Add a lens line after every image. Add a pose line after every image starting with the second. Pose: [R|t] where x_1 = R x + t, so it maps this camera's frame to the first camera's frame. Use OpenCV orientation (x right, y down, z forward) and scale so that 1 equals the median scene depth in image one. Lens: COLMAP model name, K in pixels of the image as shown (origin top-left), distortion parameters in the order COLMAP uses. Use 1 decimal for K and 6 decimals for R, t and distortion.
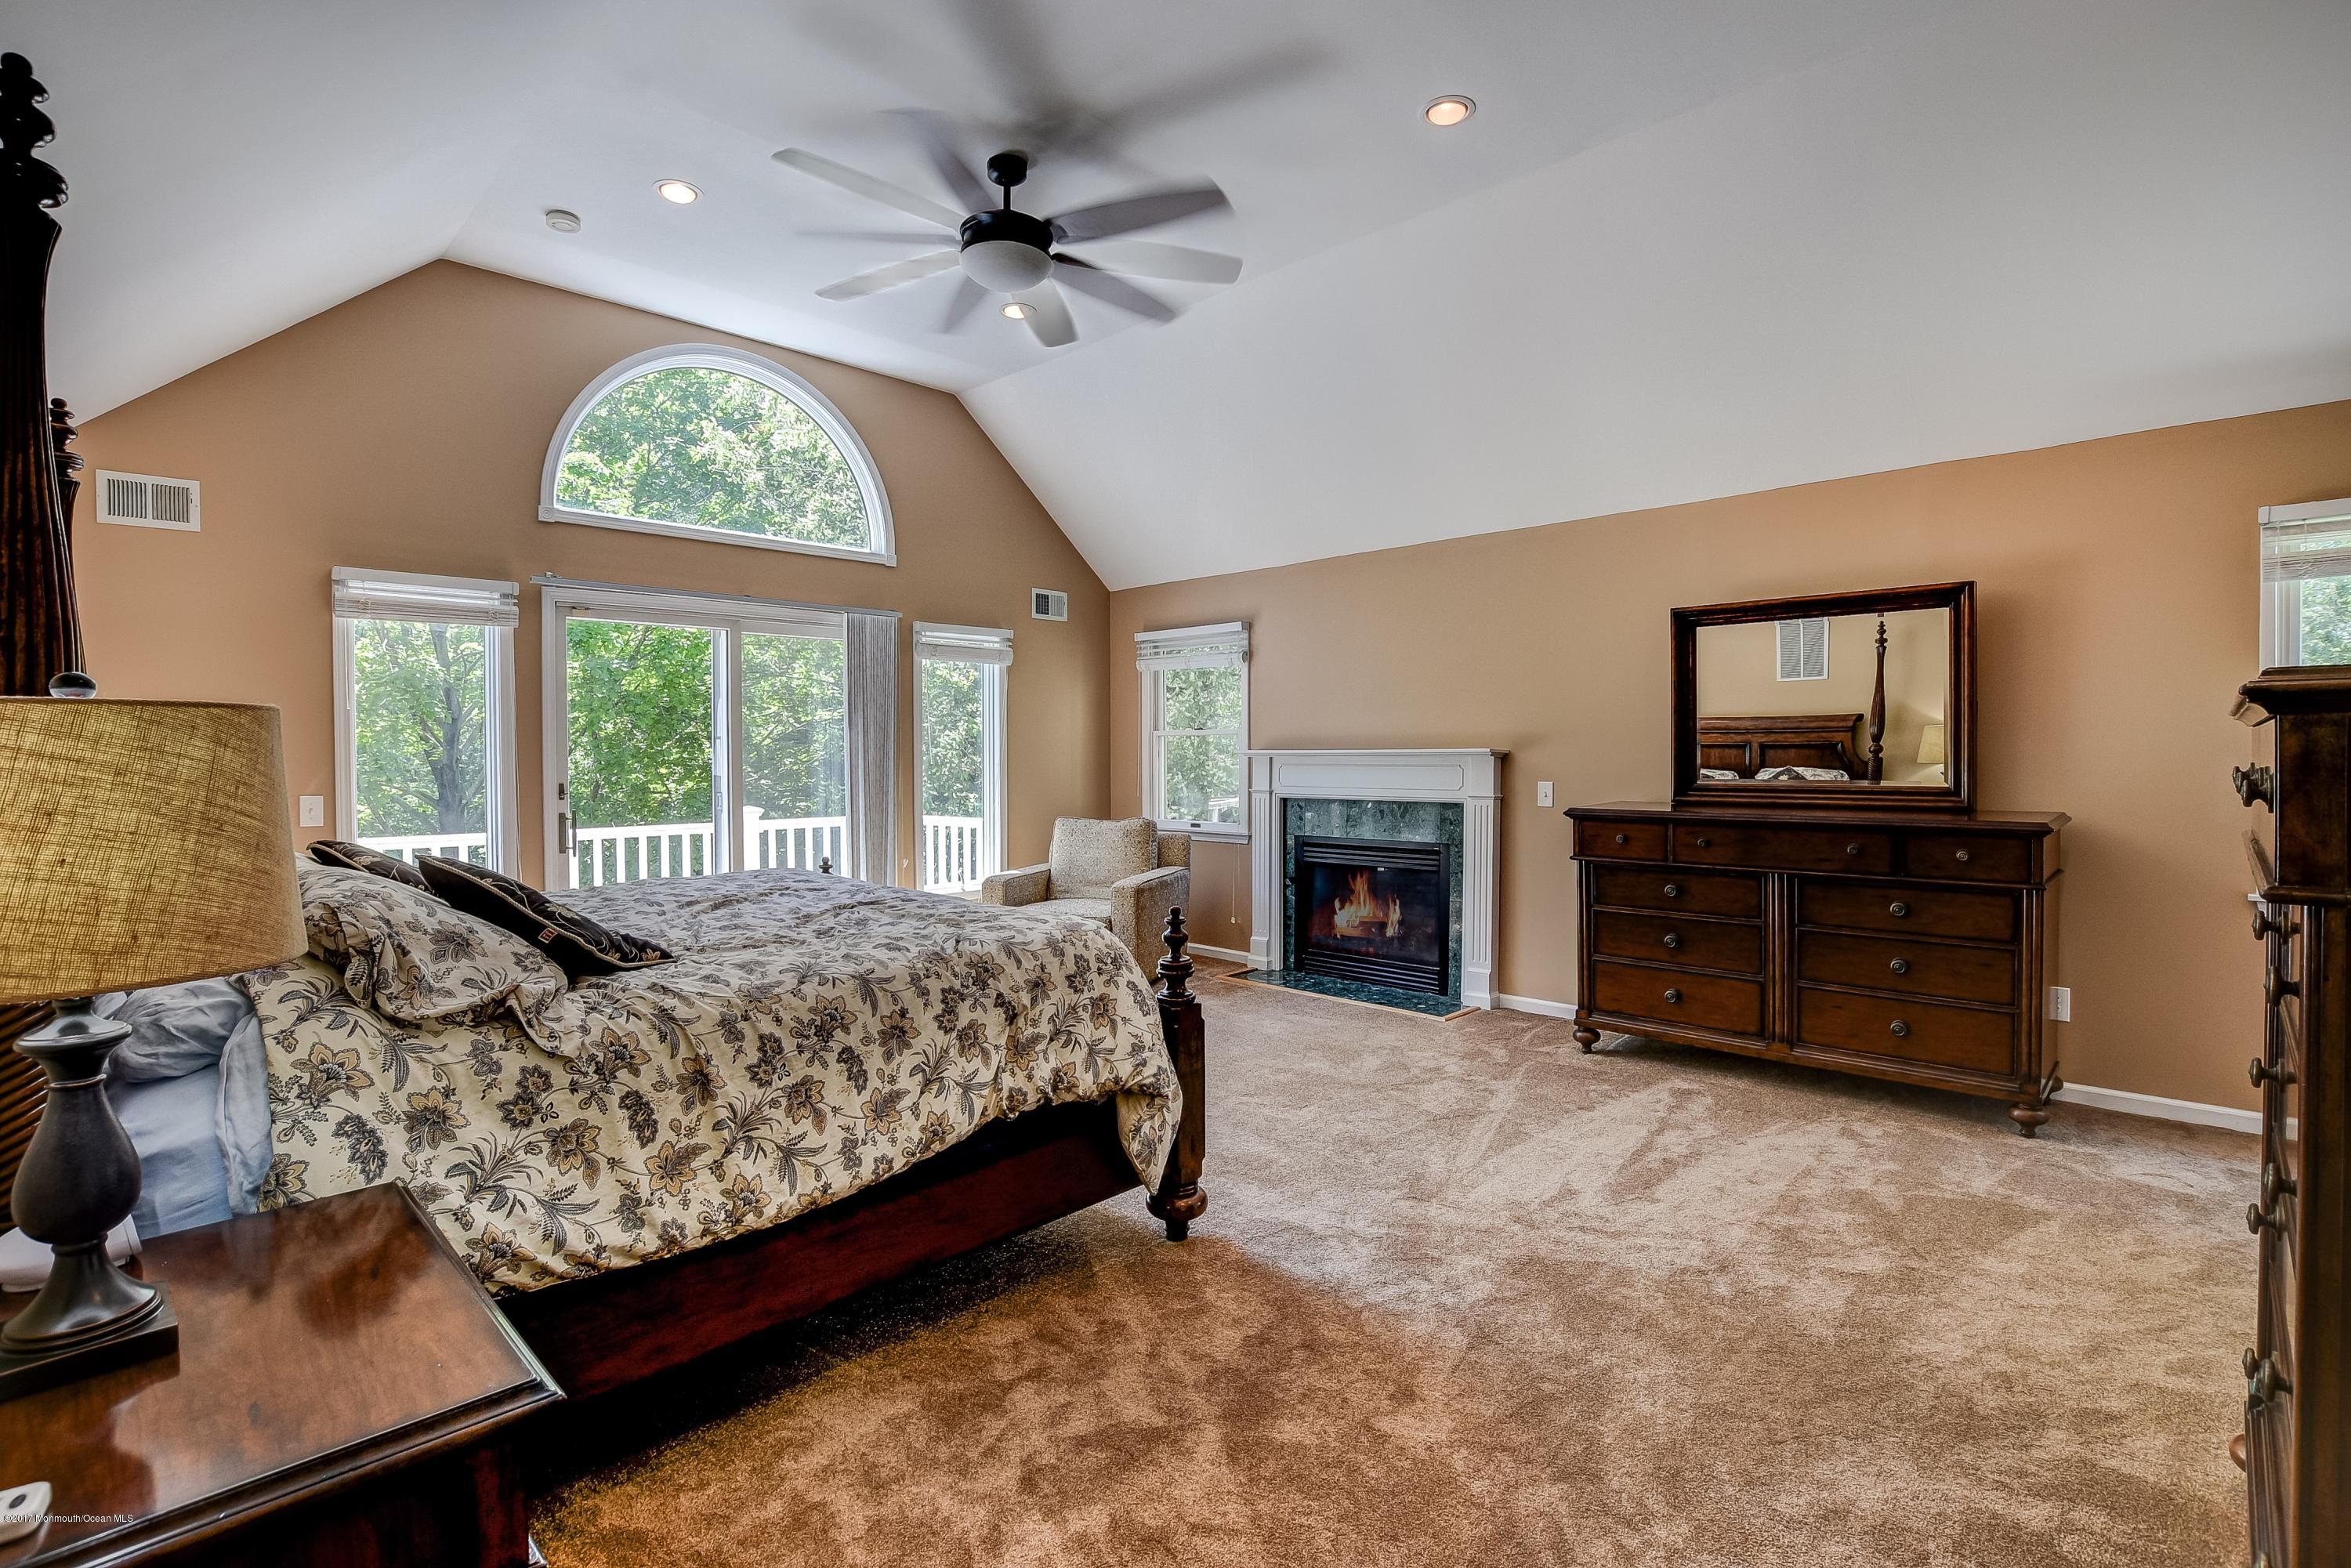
lens RADIAL K [[1046.2, 0, 1175.5], [0, 1046.2, 784.0], [0, 0, 1]] dist [-0.025715, 0.000181]
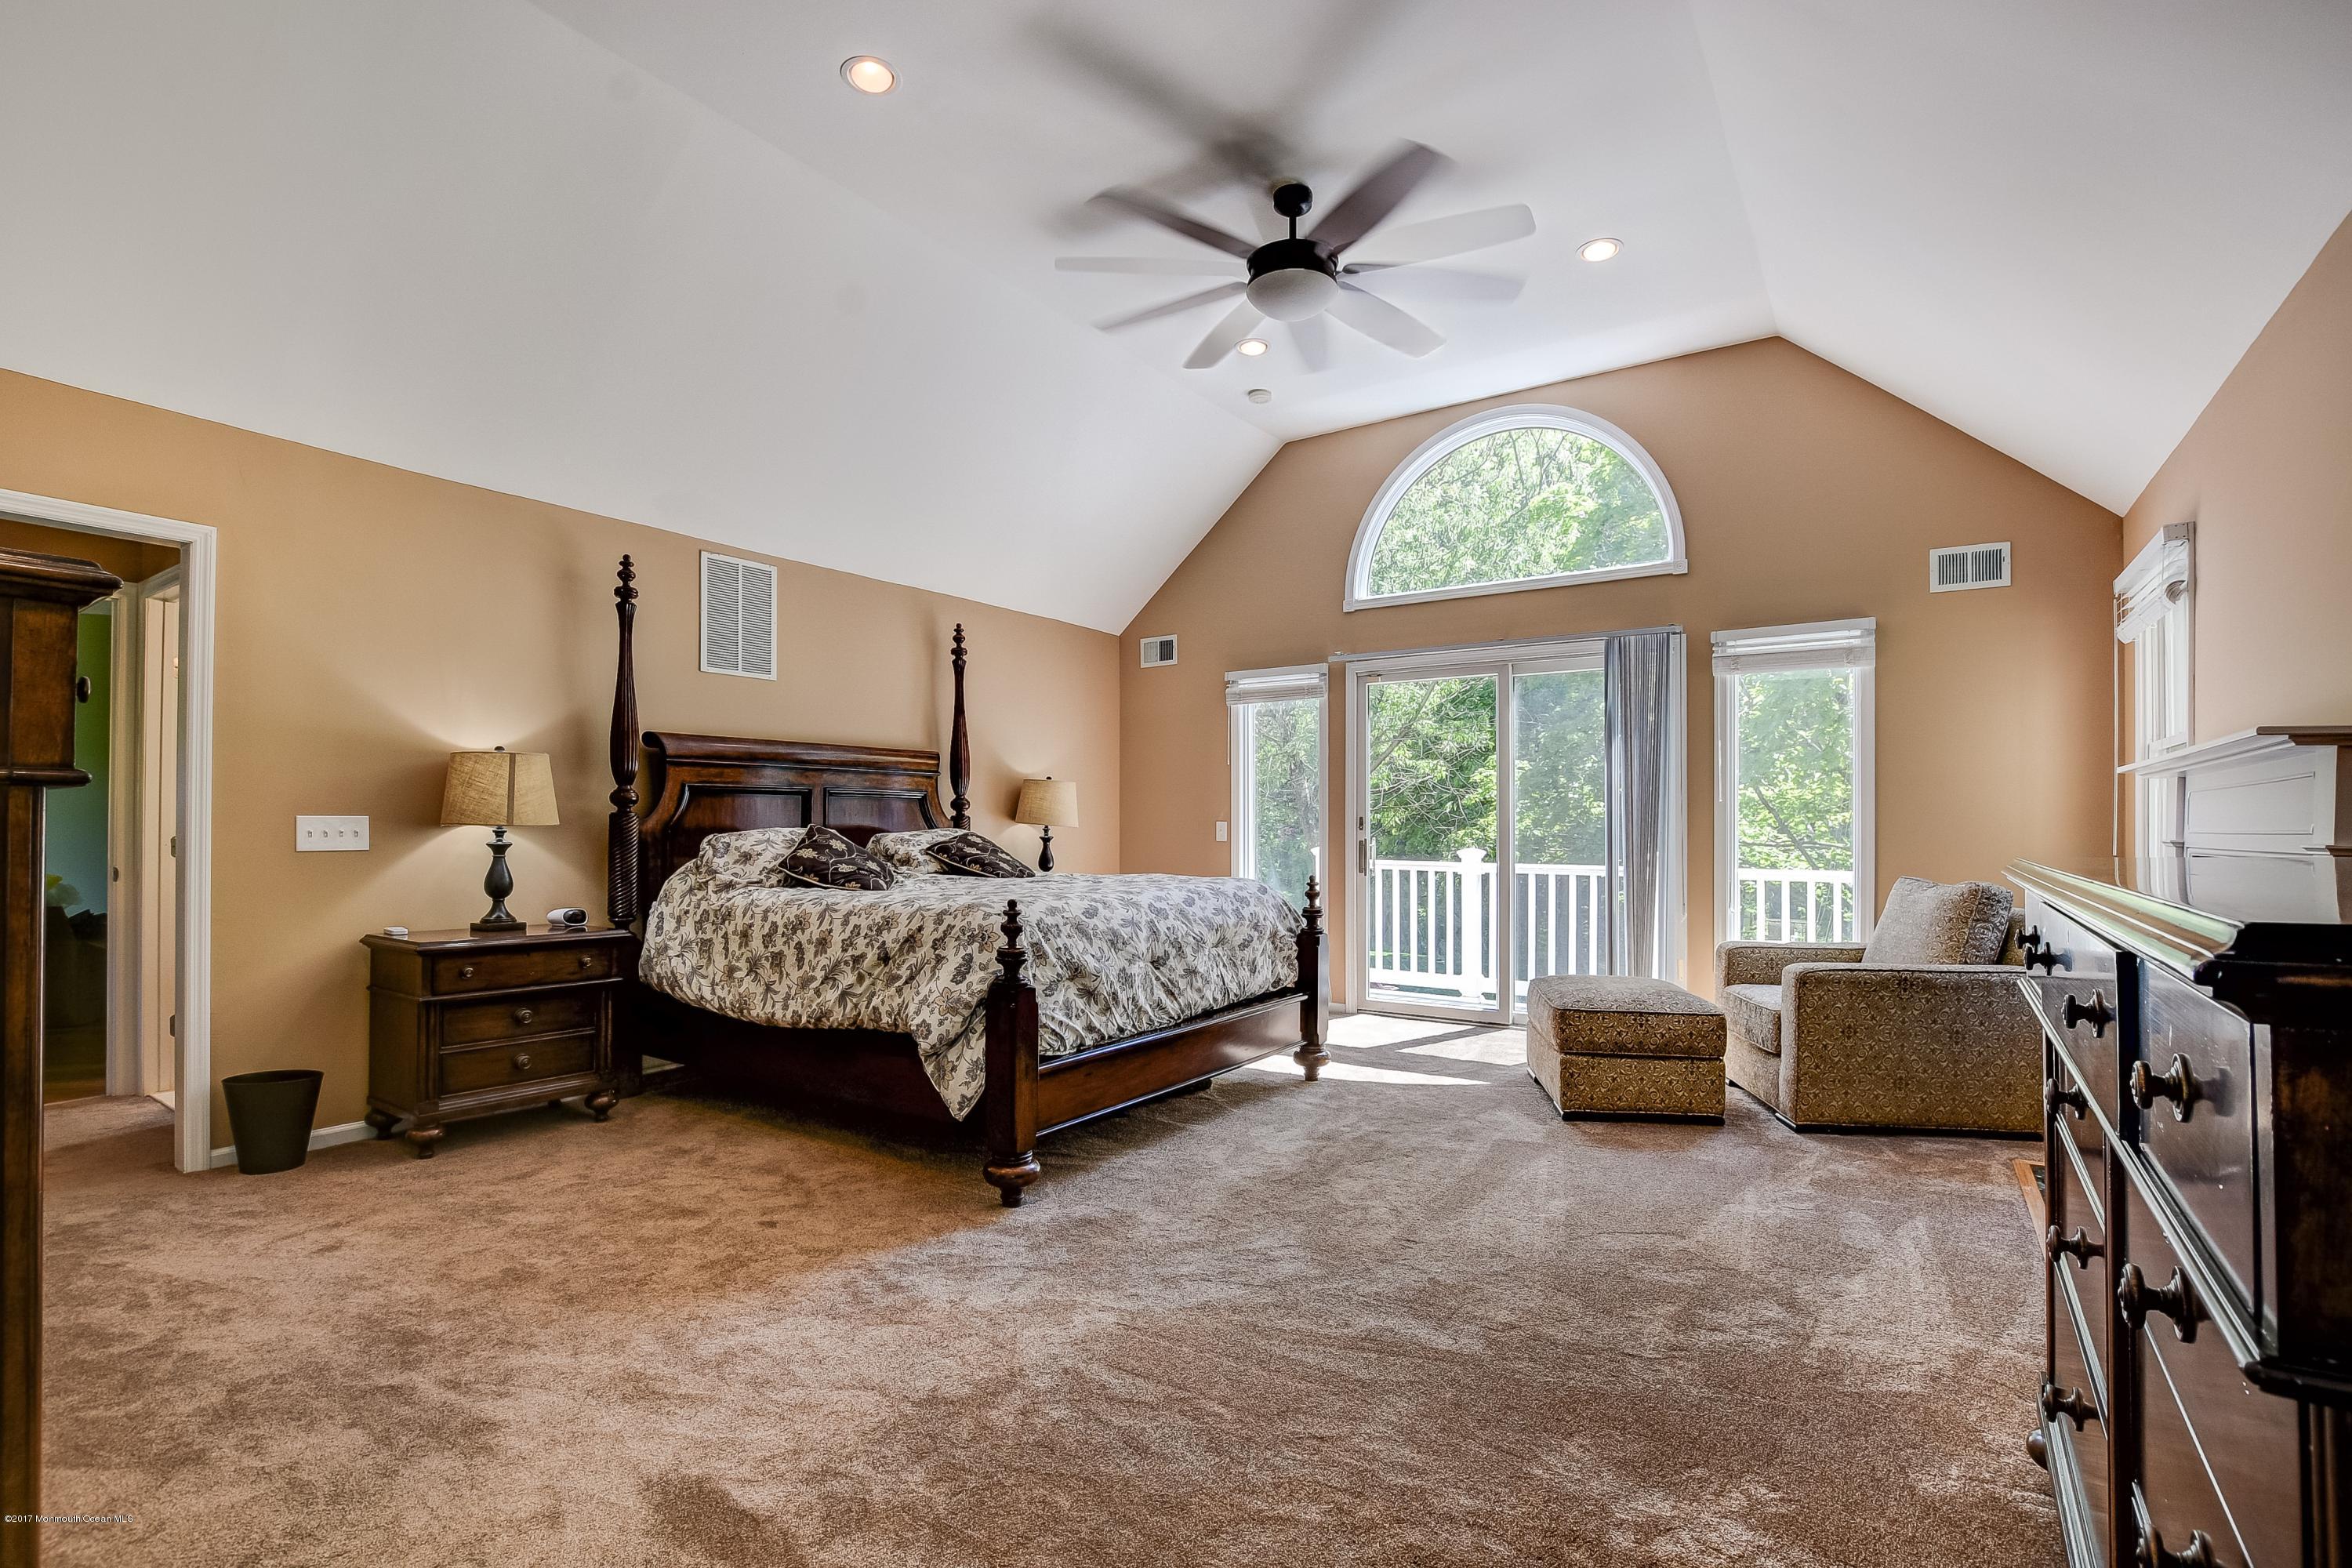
lens RADIAL K [[1075.6, 0, 1177.5], [0, 1075.6, 819.1], [0, 0, 1]] dist [-0.028427, -0.000020]
pose [[0.169269, 0.001697, -0.985568, 0.847860], [-0.035682, 0.999353, -0.004408, 0.020673], [0.984924, 0.035913, 0.169221, 0.727470]]
